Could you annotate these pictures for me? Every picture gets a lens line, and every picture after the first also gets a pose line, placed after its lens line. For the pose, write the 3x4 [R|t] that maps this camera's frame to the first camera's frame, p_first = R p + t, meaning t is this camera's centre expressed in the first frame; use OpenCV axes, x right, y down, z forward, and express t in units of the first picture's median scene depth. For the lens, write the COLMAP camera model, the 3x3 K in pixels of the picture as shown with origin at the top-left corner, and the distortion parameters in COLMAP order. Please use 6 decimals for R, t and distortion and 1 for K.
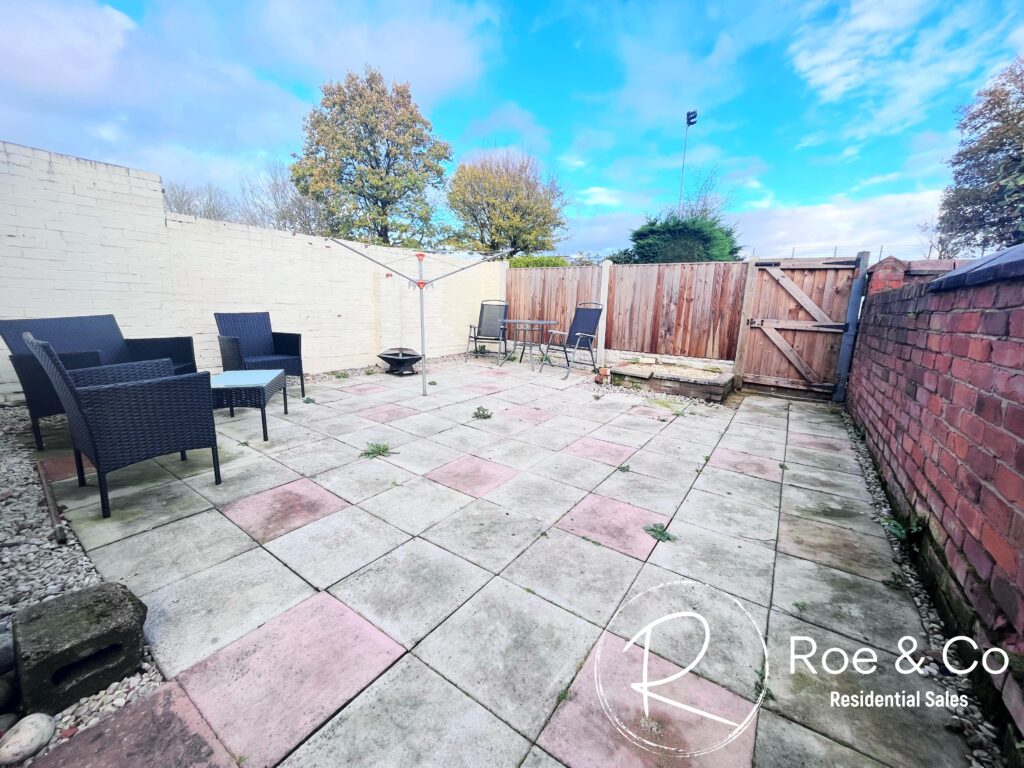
lens RADIAL K [[414.1, 0, 509.1], [0, 414.1, 380.8], [0, 0, 1]] dist [-0.001258, 0.000205]
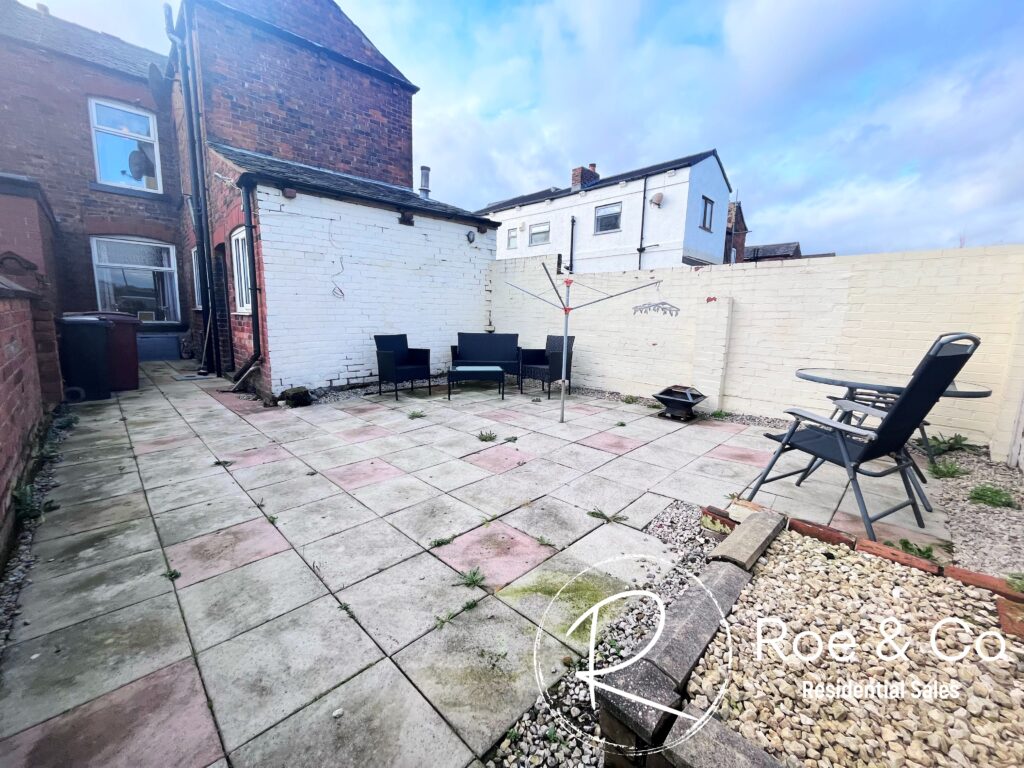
lens RADIAL K [[414.1, 0, 510.2], [0, 414.1, 380.0], [0, 0, 1]] dist [-0.001258, 0.000205]
pose [[-0.176552, 0.115821, -0.977453, 1.326307], [-0.210903, 0.965537, 0.152504, -0.321651], [0.961431, 0.233073, -0.146040, 1.748033]]
